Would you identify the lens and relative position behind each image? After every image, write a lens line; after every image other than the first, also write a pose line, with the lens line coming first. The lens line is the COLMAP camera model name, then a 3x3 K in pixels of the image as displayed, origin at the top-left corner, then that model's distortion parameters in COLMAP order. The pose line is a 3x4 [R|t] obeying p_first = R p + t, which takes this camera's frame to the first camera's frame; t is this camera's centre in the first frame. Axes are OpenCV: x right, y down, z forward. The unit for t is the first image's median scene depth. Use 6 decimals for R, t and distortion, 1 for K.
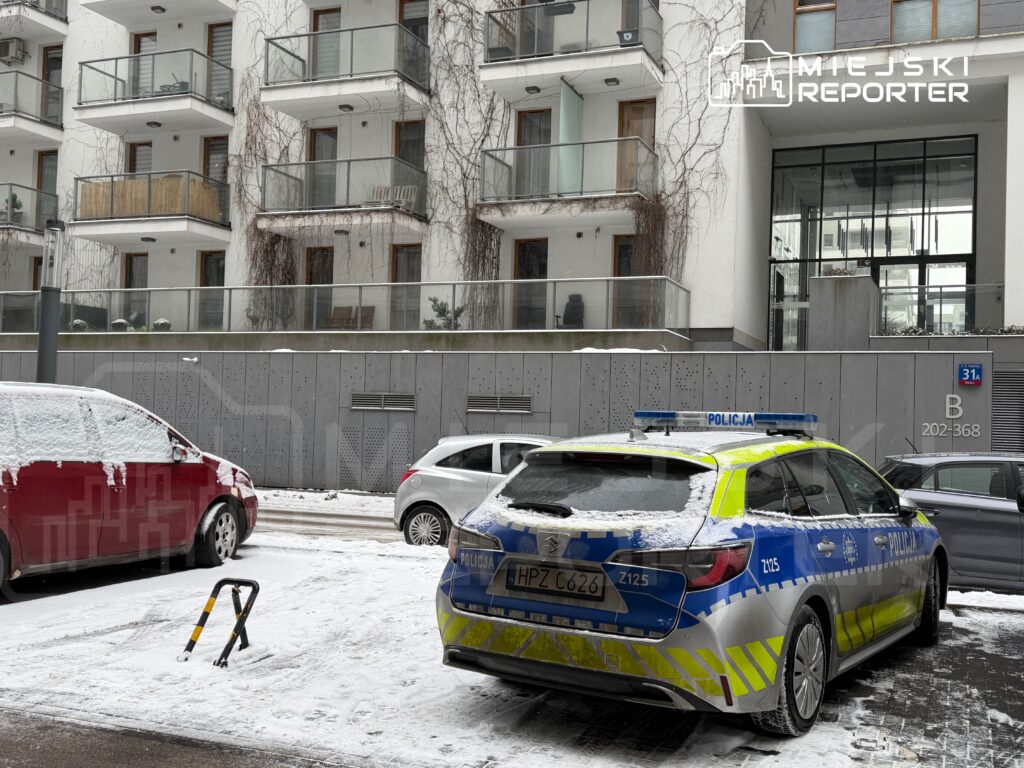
lens RADIAL K [[1069.2, 0, 512.0], [0, 1069.2, 384.0], [0, 0, 1]] dist [0.134805, -0.023905]
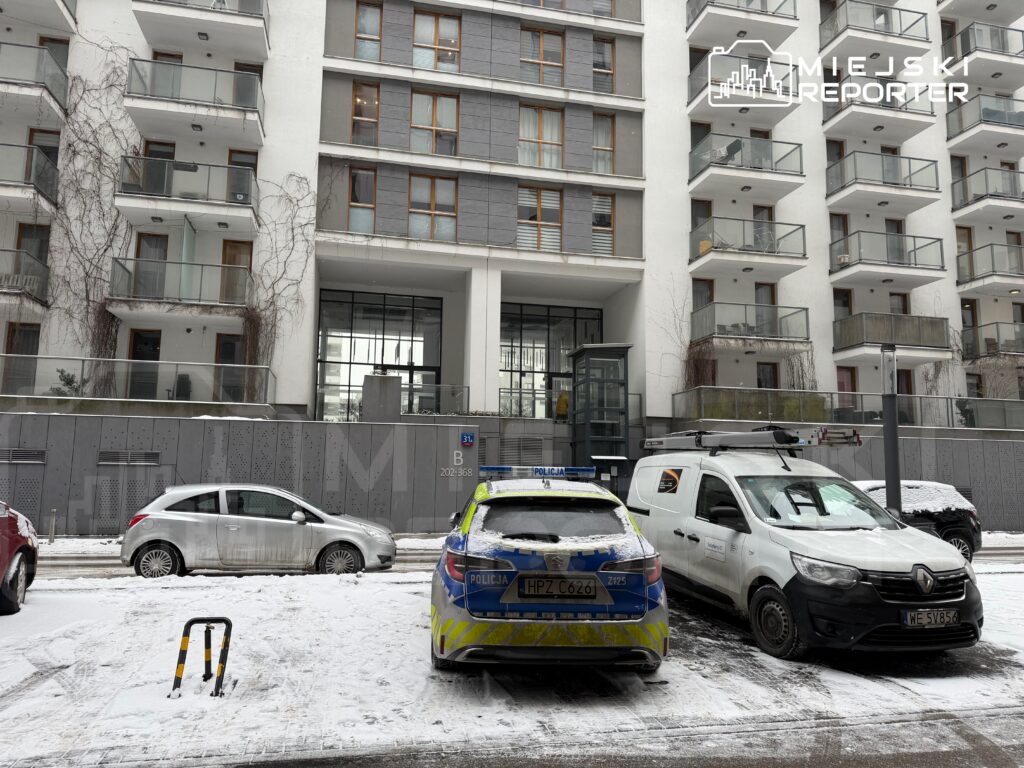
lens RADIAL K [[707.4, 0, 512.0], [0, 707.4, 384.0], [0, 0, 1]] dist [0.064188, -0.076081]
pose [[0.824023, 0.057083, 0.563673, -0.108696], [-0.011142, 0.996352, -0.084612, -0.001543], [-0.566447, 0.063442, 0.821653, 0.044966]]
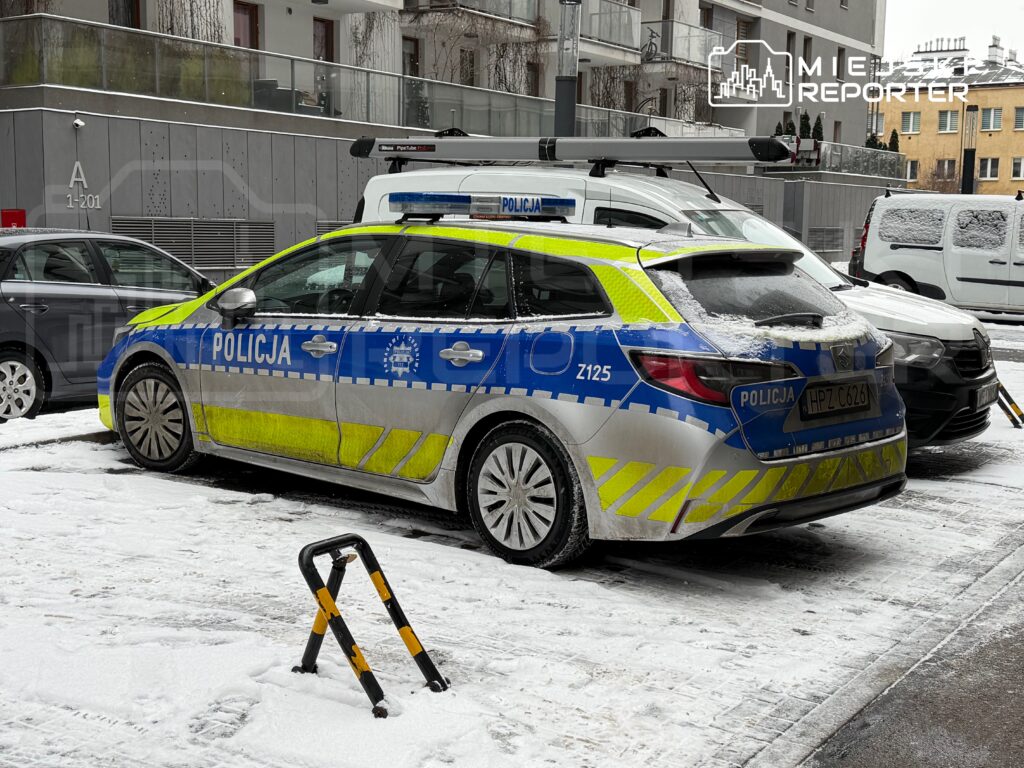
lens RADIAL K [[1359.9, 0, 512.0], [0, 1359.9, 384.0], [0, 0, 1]] dist [0.185795, -0.399108]
pose [[0.181156, -0.141289, 0.973252, -0.211390], [-0.050341, 0.986997, 0.152654, 0.002505], [-0.982165, -0.076649, 0.171687, 0.205946]]
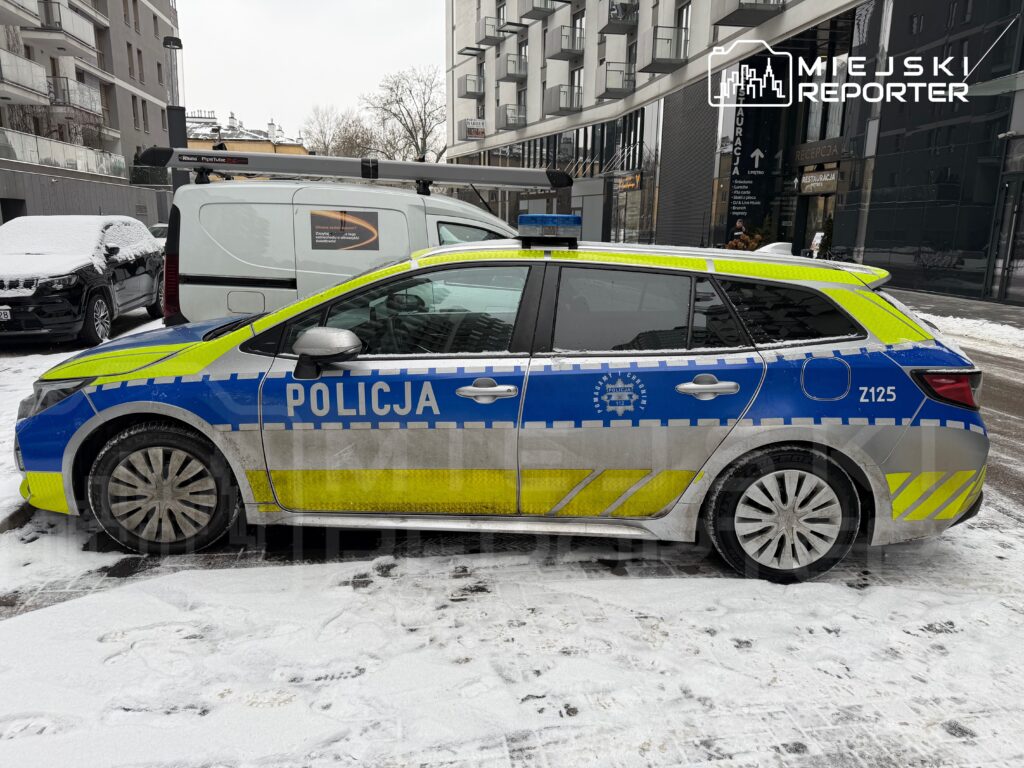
lens RADIAL K [[707.4, 0, 512.0], [0, 707.4, 384.0], [0, 0, 1]] dist [0.064188, -0.076081]
pose [[-0.508981, -0.223920, 0.831143, -0.070909], [-0.067492, 0.972981, 0.220802, 0.008963], [-0.858128, 0.056288, -0.510341, 0.338755]]
